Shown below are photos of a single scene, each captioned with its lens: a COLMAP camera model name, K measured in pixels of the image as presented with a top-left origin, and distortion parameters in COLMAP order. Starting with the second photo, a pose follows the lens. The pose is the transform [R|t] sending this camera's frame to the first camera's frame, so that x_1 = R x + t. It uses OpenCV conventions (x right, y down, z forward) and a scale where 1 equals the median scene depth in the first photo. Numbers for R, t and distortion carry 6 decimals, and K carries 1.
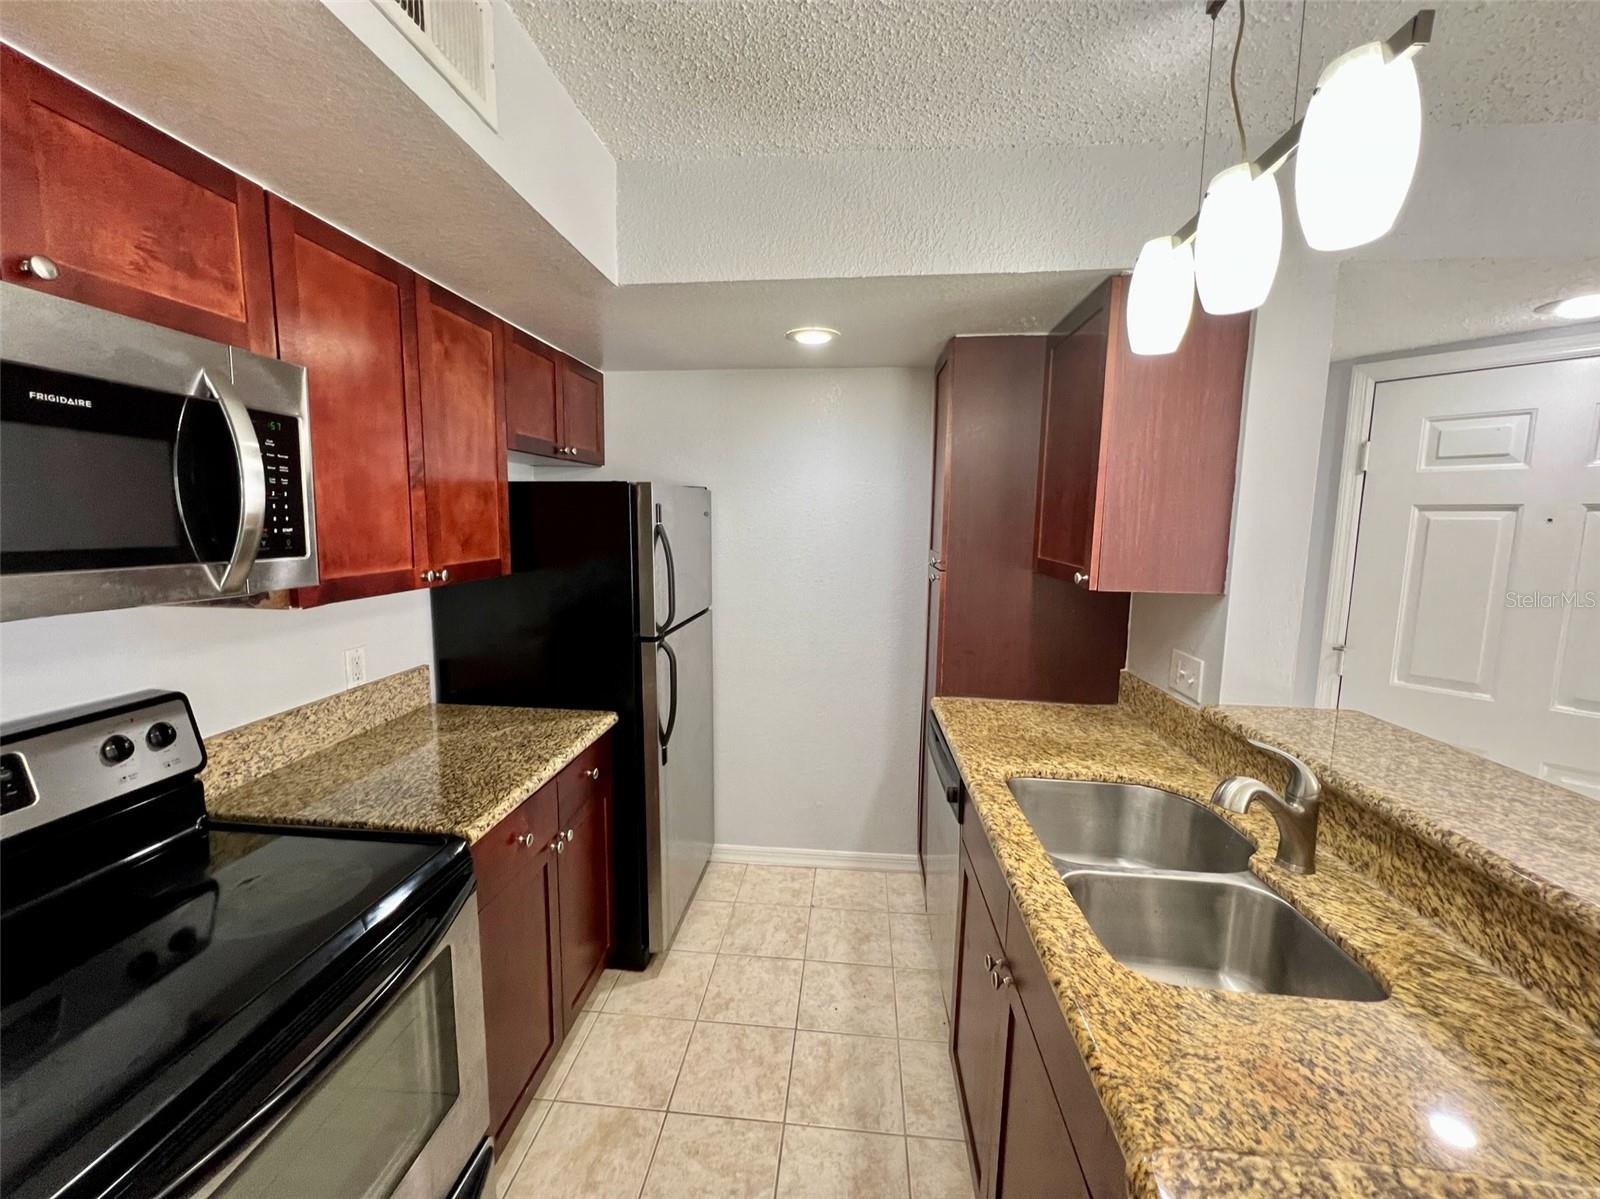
lens RADIAL K [[641.4, 0, 801.3], [0, 641.4, 595.0], [0, 0, 1]] dist [-0.000045, 0.000580]
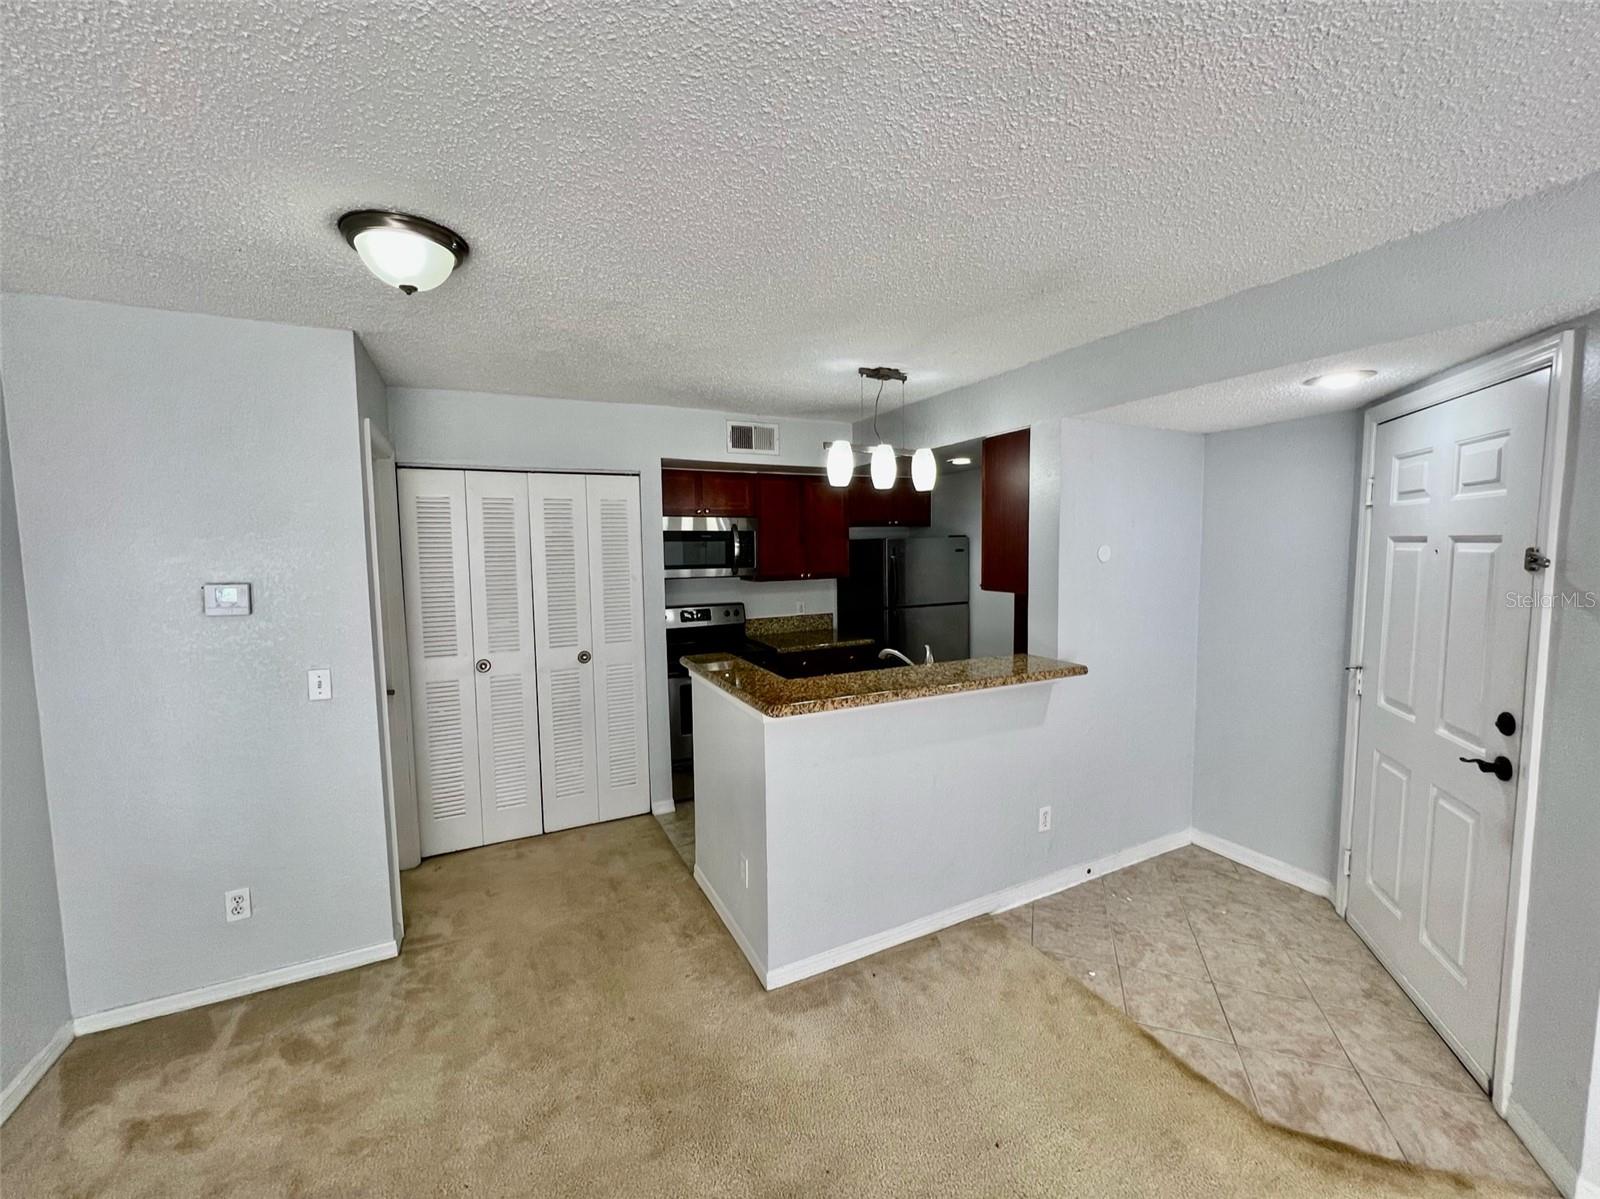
lens RADIAL K [[641.4, 0, 801.3], [0, 641.4, 595.0], [0, 0, 1]] dist [-0.000045, 0.000580]
pose [[0.529260, 0.048003, -0.847101, 1.561251], [-0.081930, 0.996624, 0.005288, 0.037449], [0.844495, 0.066604, 0.531406, -0.458974]]
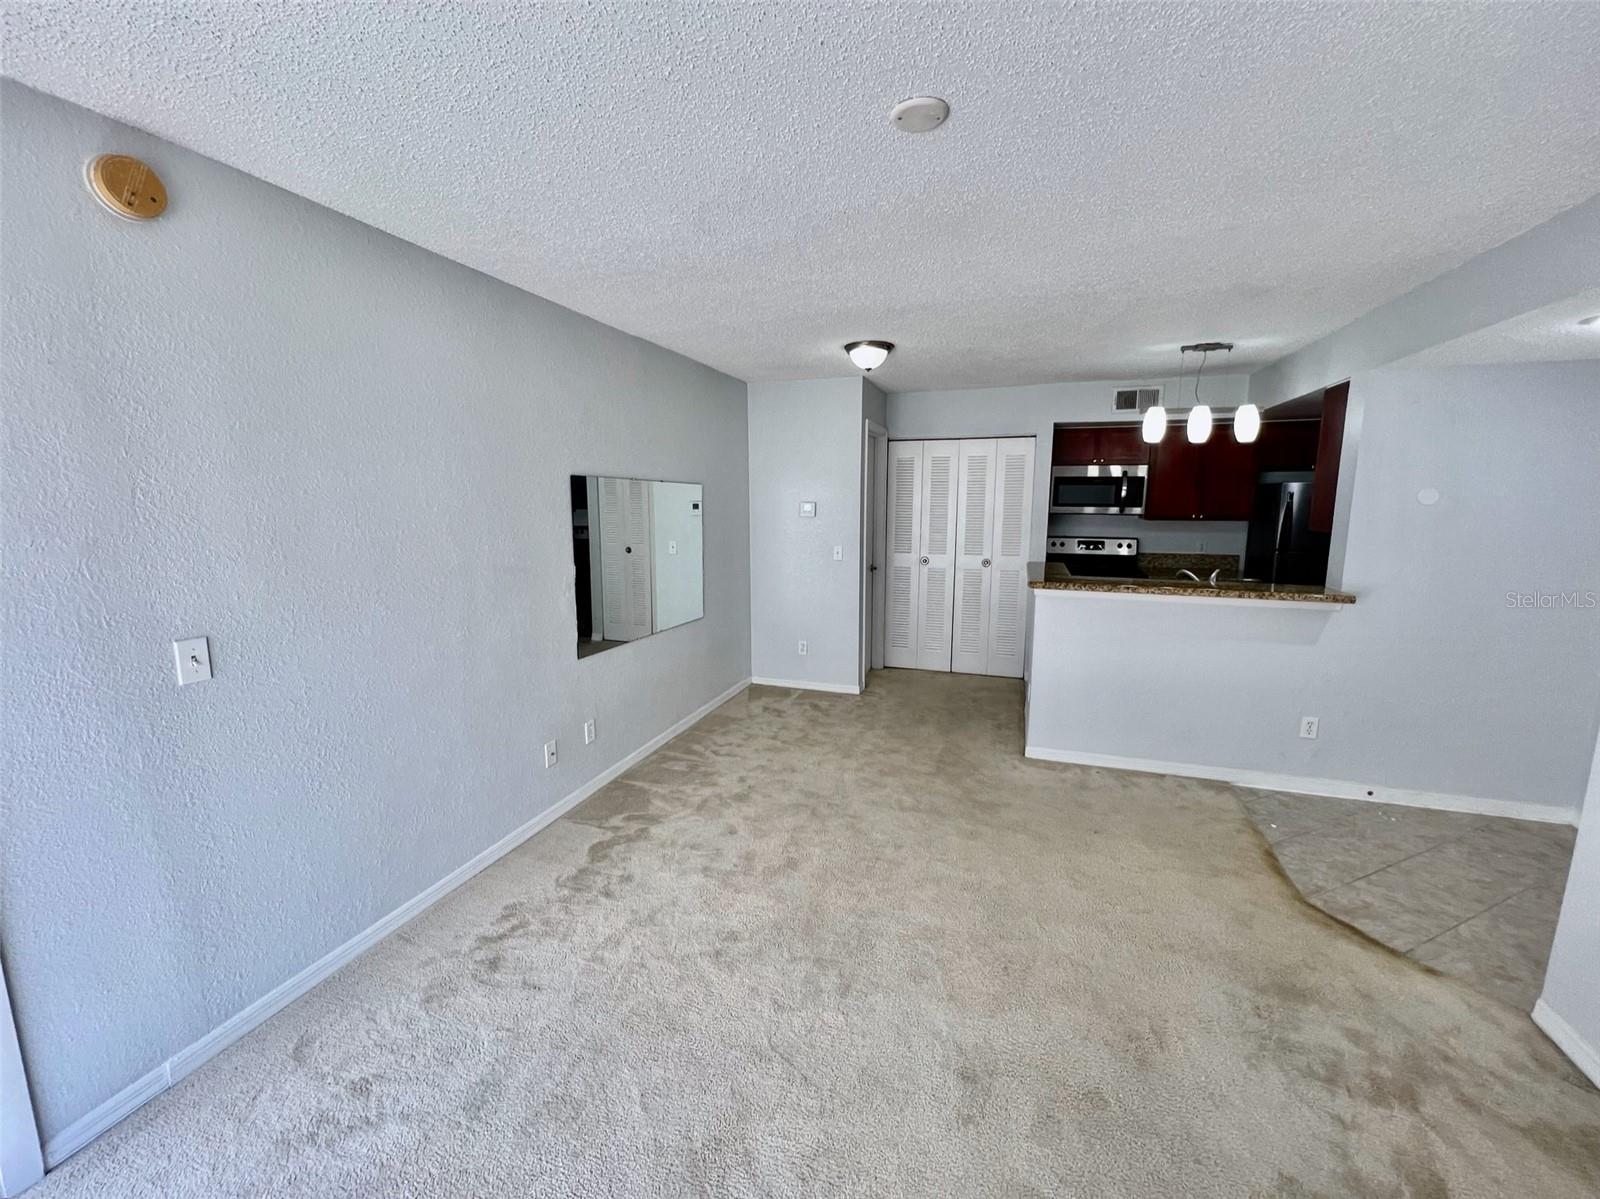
lens RADIAL K [[641.4, 0, 801.3], [0, 641.4, 595.0], [0, 0, 1]] dist [-0.000045, 0.000580]
pose [[-0.224949, 0.138681, -0.964451, 2.529052], [-0.118890, 0.978517, 0.168434, 0.041609], [0.967090, 0.152553, -0.203629, -0.176742]]
